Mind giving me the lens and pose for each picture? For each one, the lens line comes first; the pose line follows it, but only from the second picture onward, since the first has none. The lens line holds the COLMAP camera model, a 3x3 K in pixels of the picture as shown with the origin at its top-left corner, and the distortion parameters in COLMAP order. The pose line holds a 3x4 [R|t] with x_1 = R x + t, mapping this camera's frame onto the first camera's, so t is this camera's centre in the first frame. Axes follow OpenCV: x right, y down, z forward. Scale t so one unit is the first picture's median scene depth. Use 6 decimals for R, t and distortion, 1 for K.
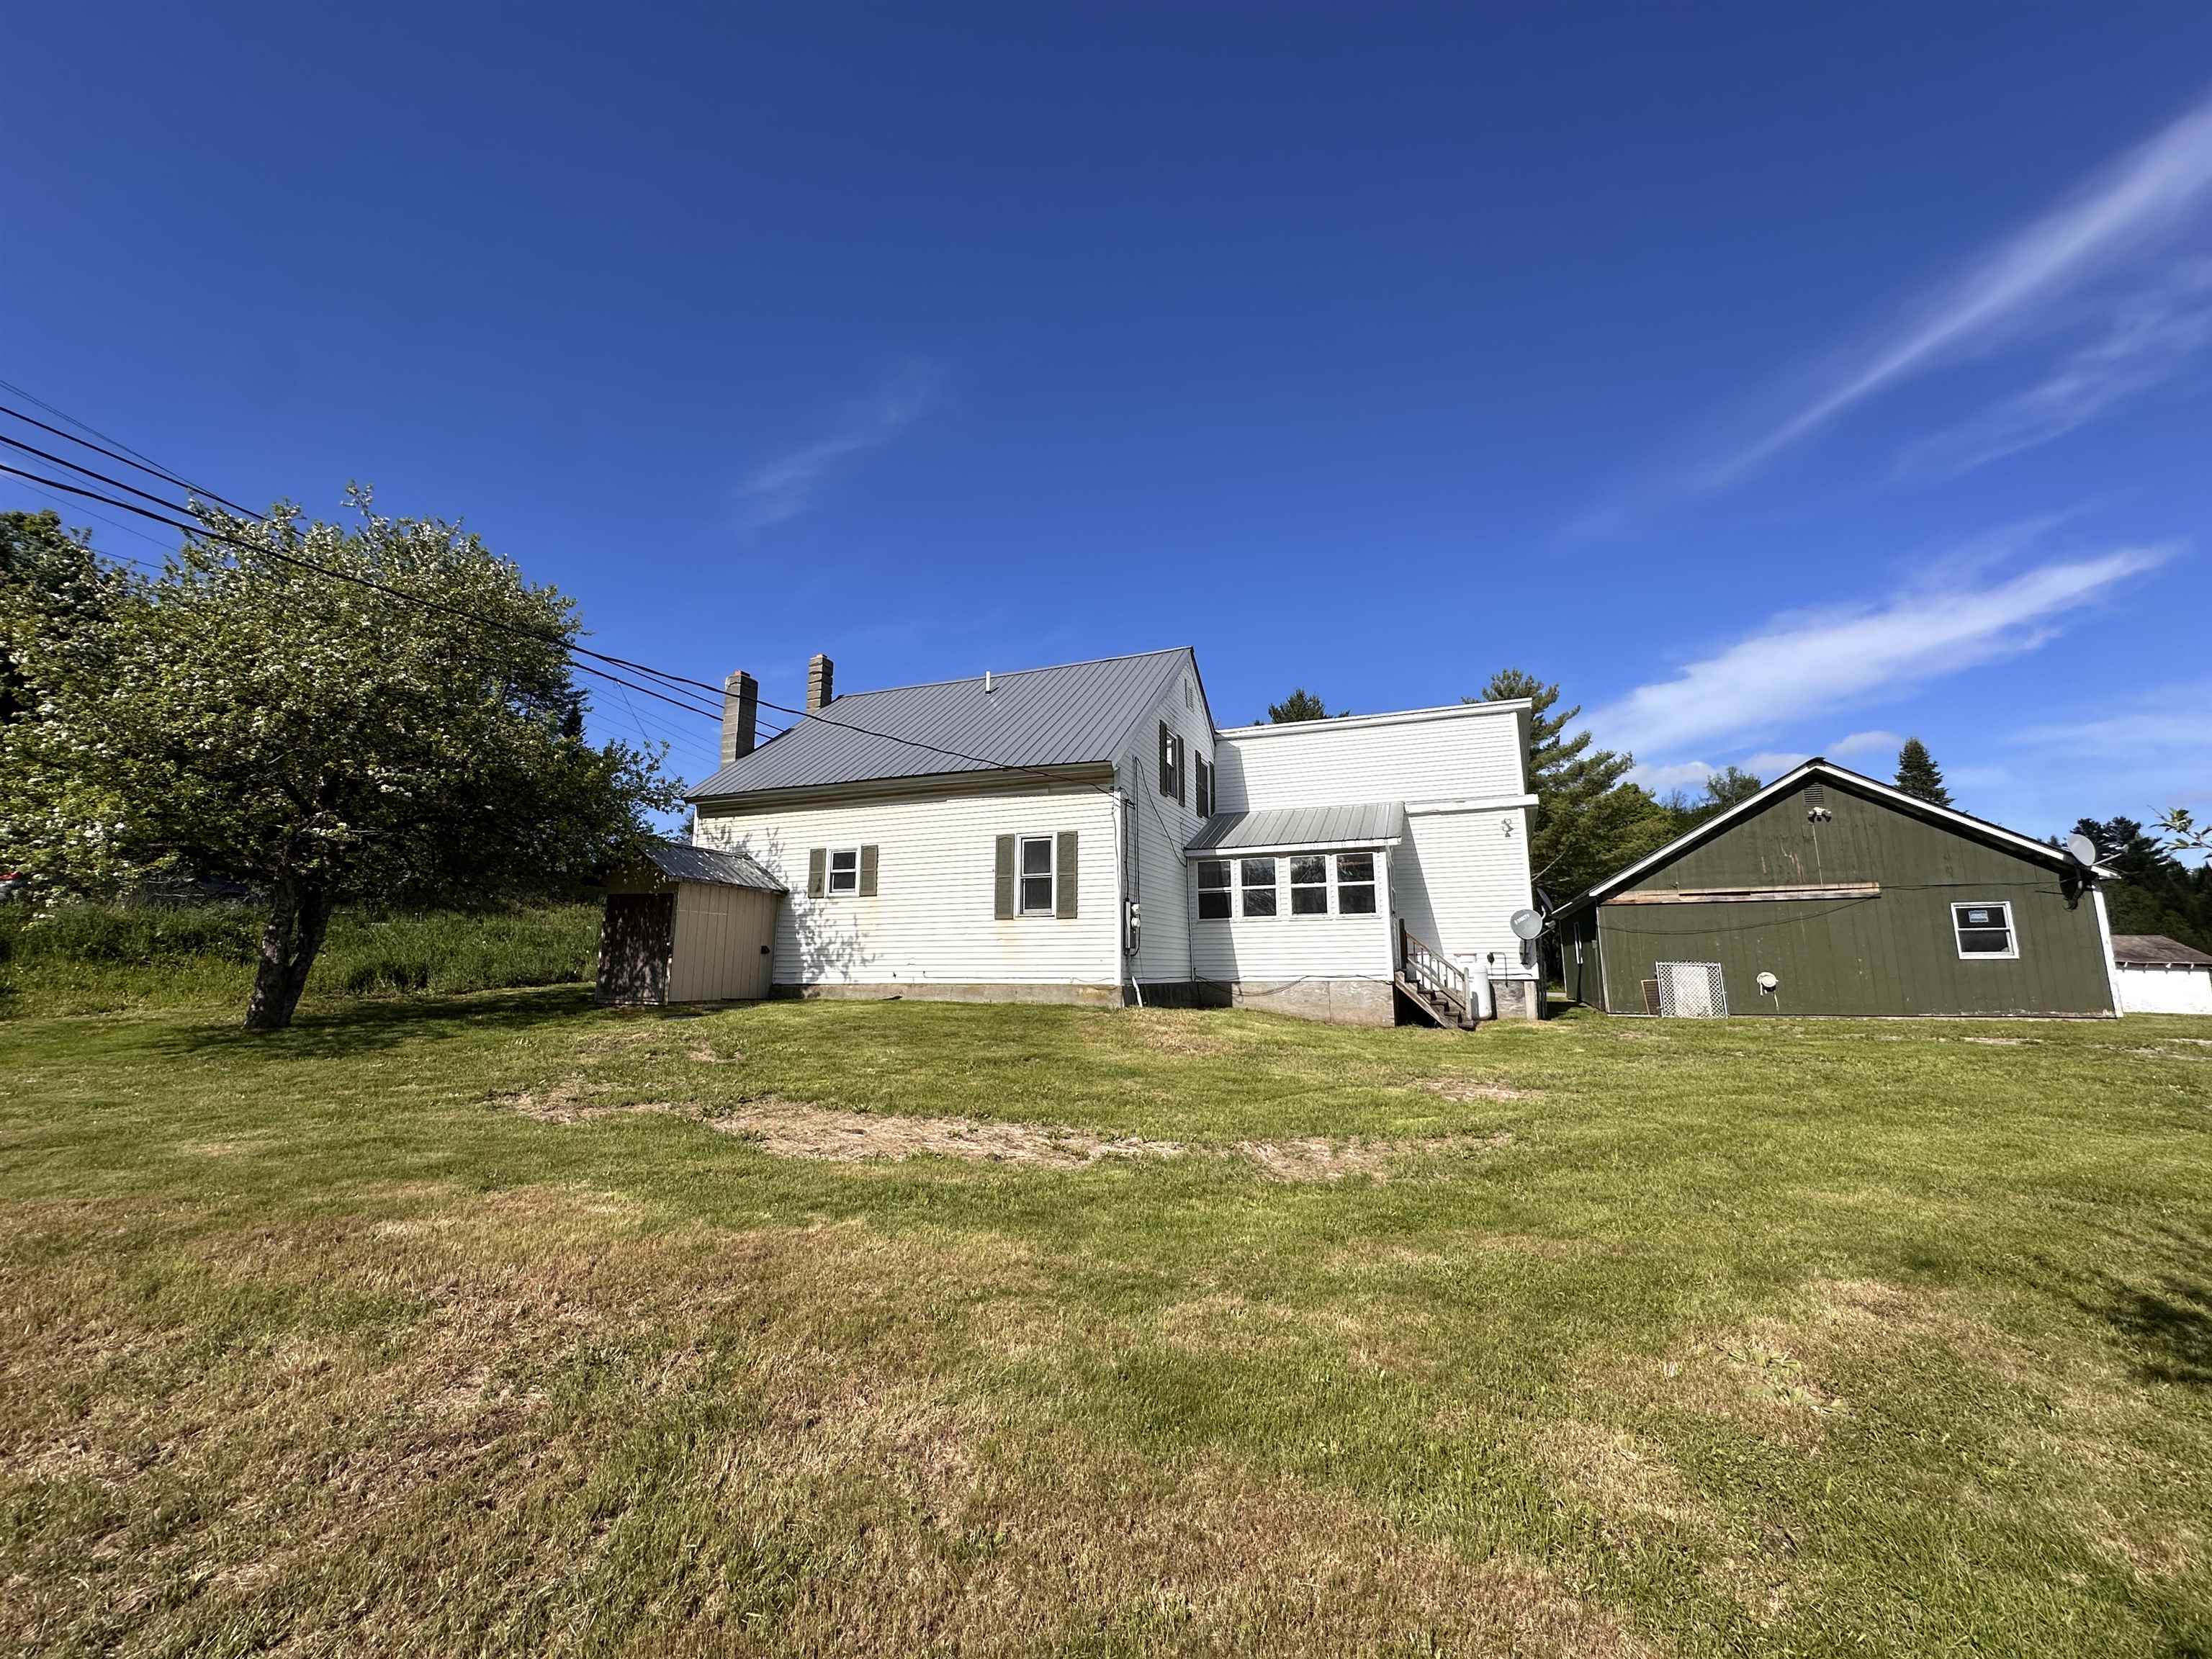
lens RADIAL K [[891.5, 0, 1100.8], [0, 891.5, 837.1], [0, 0, 1]] dist [0.002977, 0.000378]
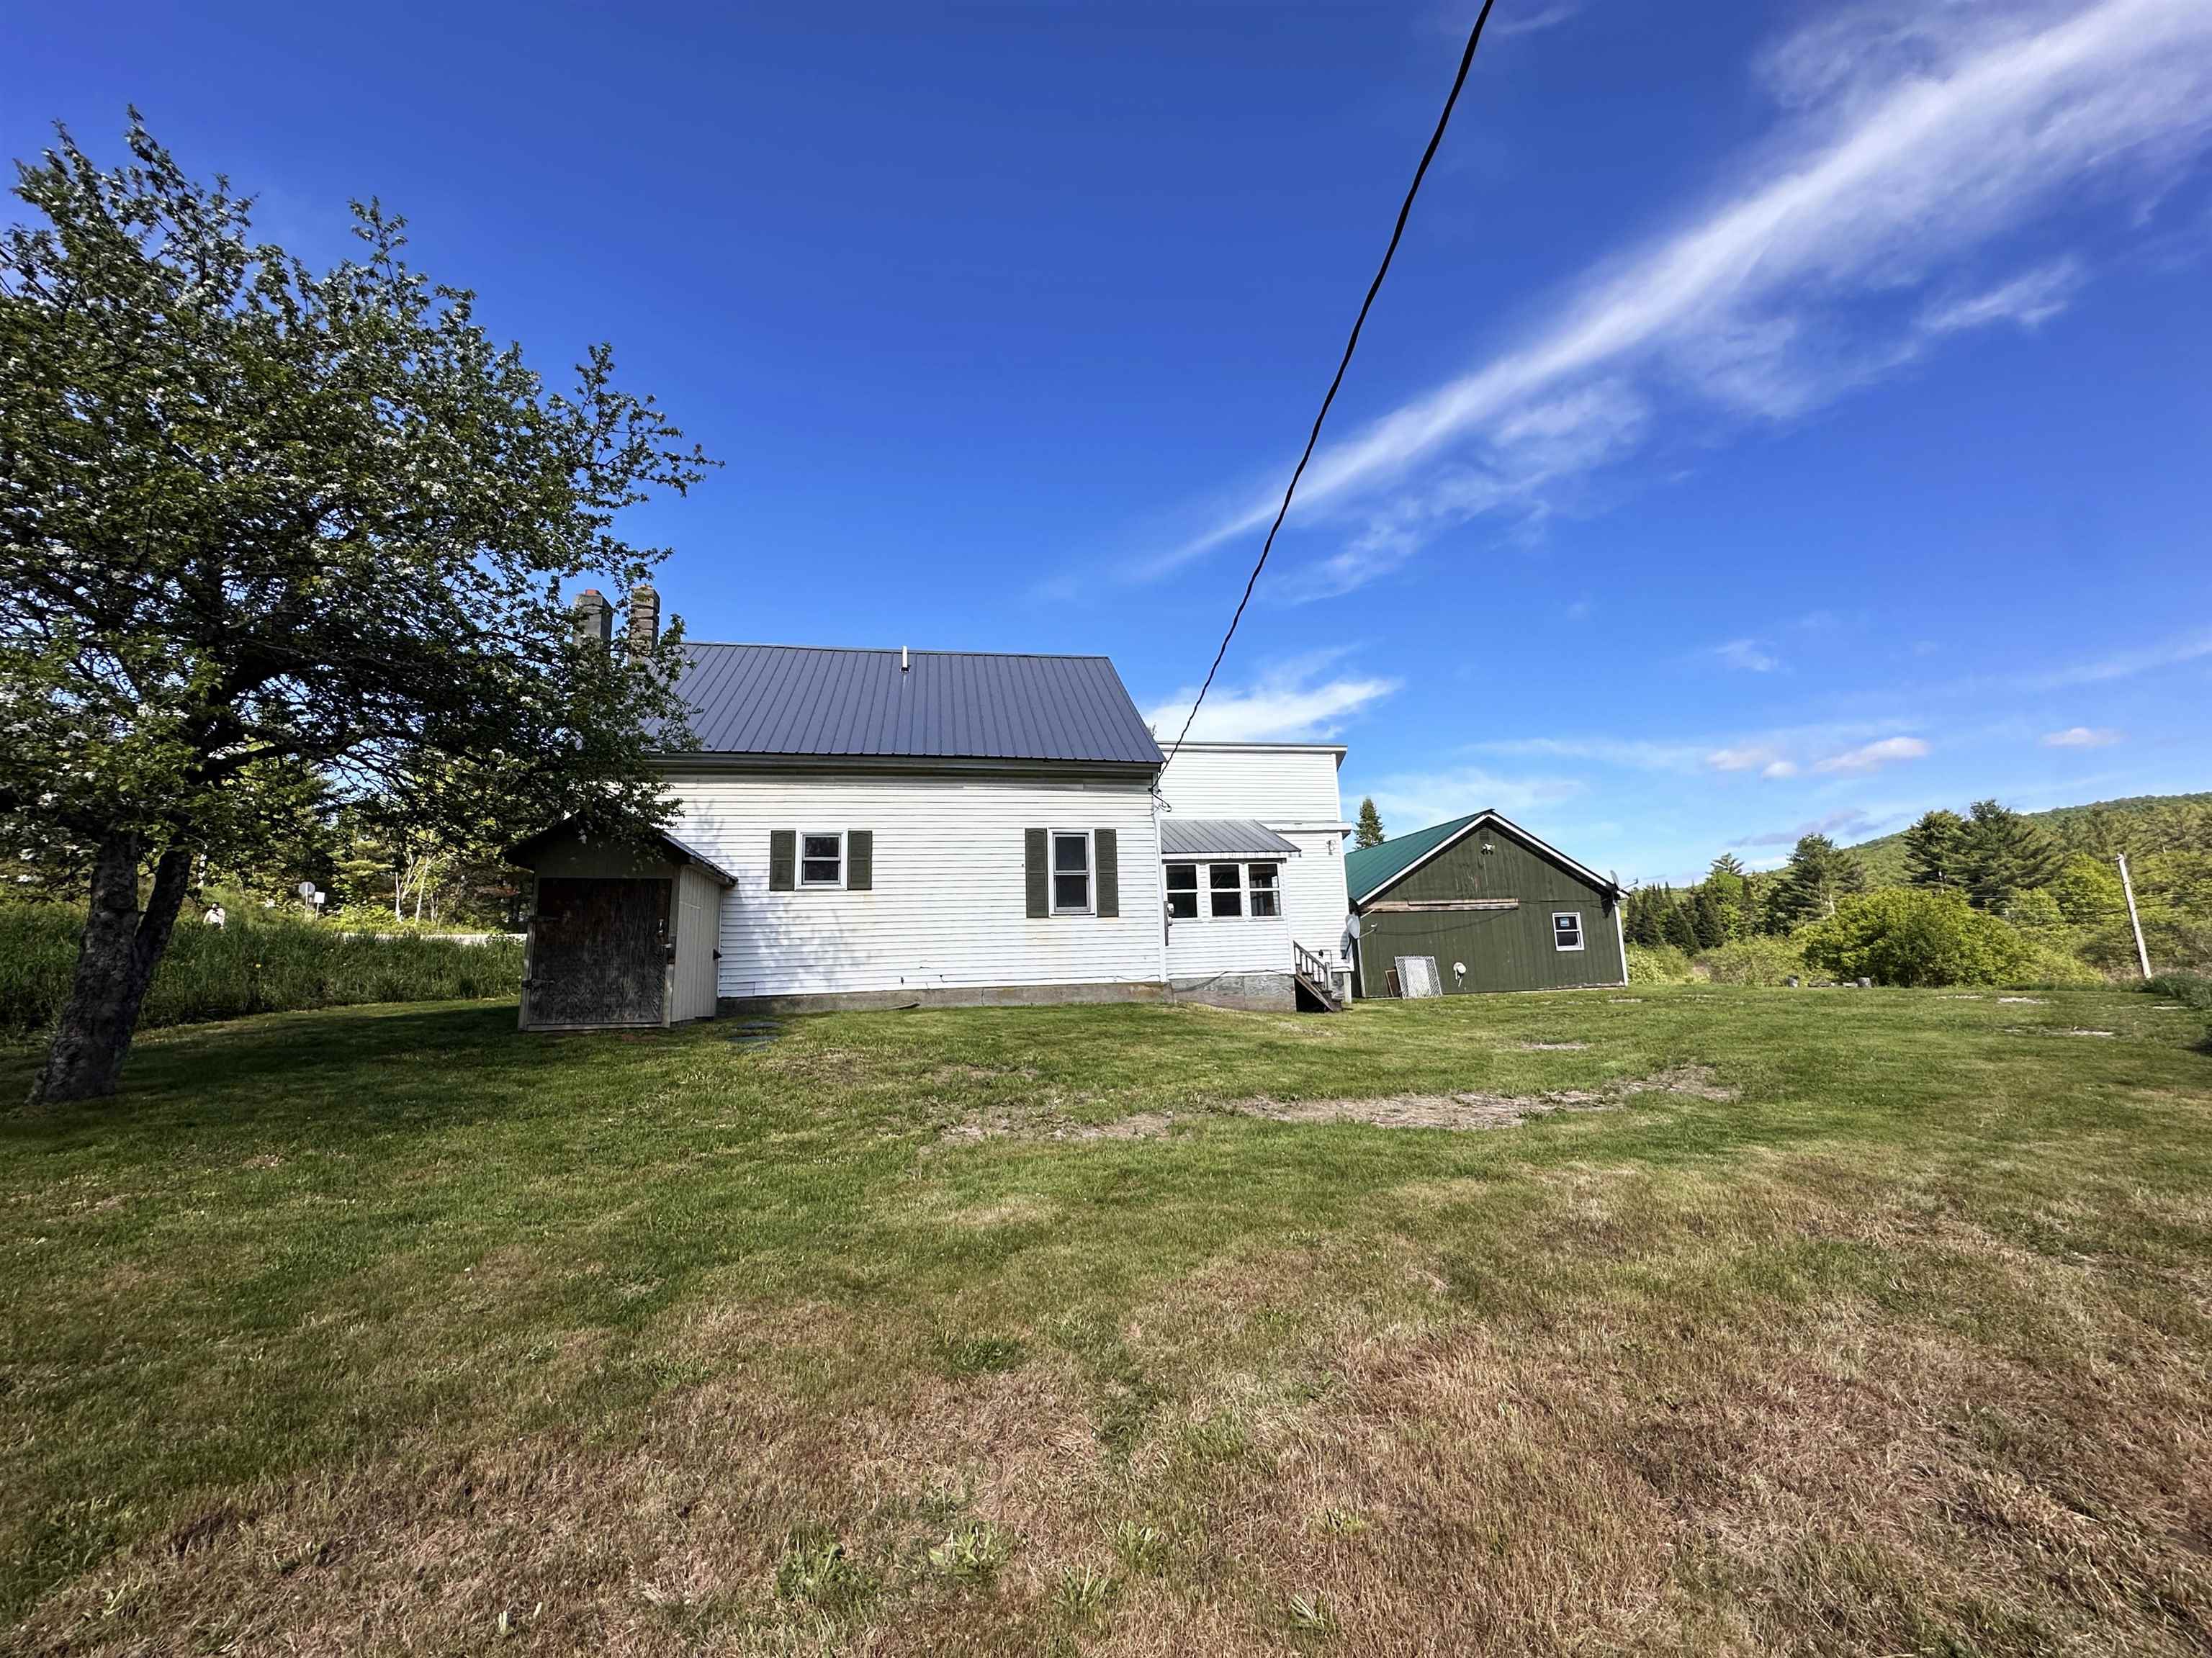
lens RADIAL K [[891.4, 0, 1098.4], [0, 891.4, 820.5], [0, 0, 1]] dist [0.002977, 0.000378]
pose [[0.843512, 0.067491, 0.532853, -0.508860], [-0.051557, 0.997667, -0.044749, 0.025564], [-0.534630, 0.010274, 0.845024, 0.147024]]
